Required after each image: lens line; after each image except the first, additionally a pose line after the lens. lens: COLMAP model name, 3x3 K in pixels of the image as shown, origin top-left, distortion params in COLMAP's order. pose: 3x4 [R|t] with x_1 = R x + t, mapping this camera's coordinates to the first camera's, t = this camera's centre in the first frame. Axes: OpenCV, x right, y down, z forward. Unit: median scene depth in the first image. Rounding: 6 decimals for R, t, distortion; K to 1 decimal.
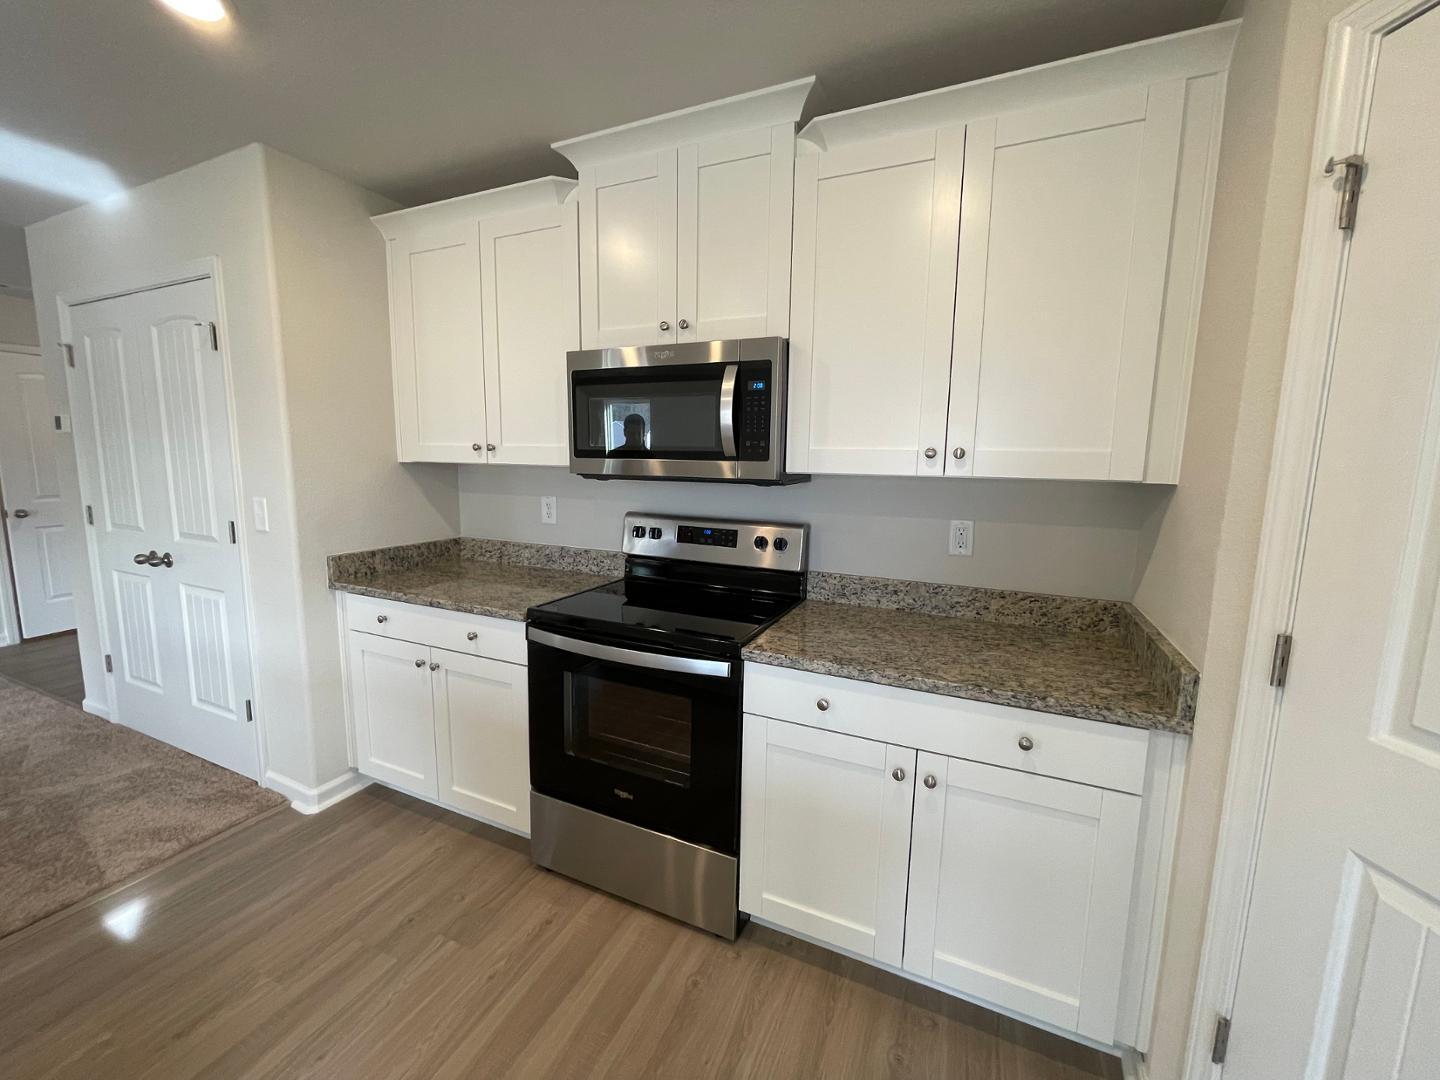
lens RADIAL K [[584.7, 0, 718.8], [0, 584.7, 529.7], [0, 0, 1]] dist [0.000372, -0.000356]
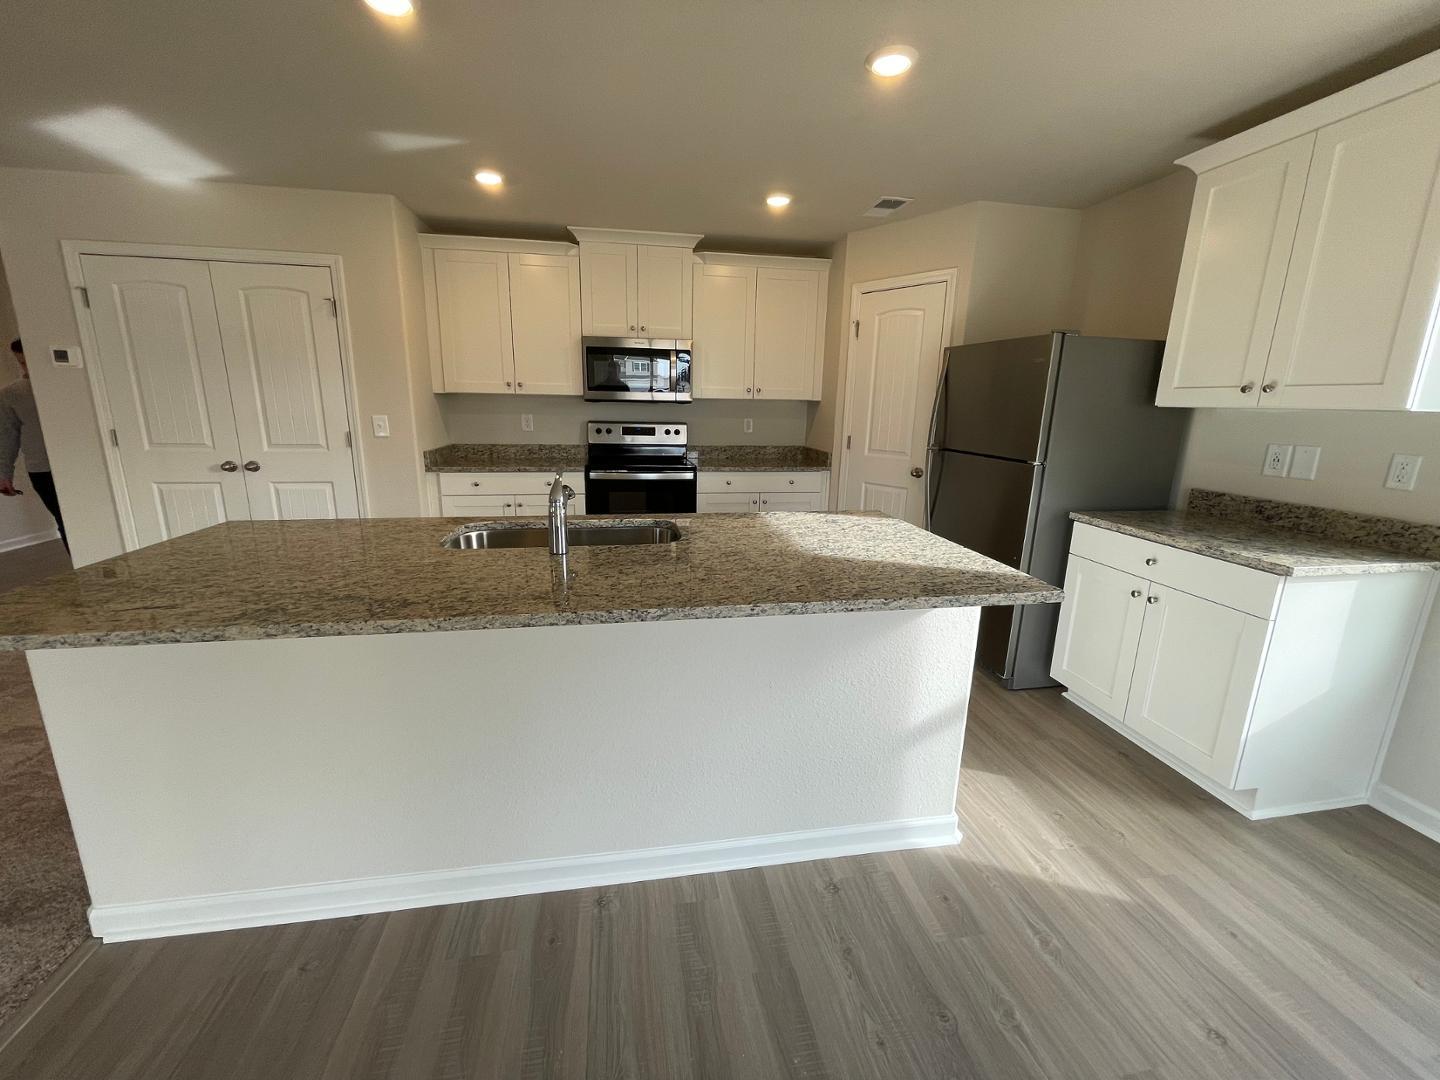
lens RADIAL K [[619.5, 0, 716.5], [0, 619.5, 546.0], [0, 0, 1]] dist [-0.003115, -0.000083]
pose [[0.819142, -0.131868, 0.558226, -1.112378], [0.065616, 0.988368, 0.137195, 0.135940], [-0.569825, -0.075754, 0.818267, -0.996717]]
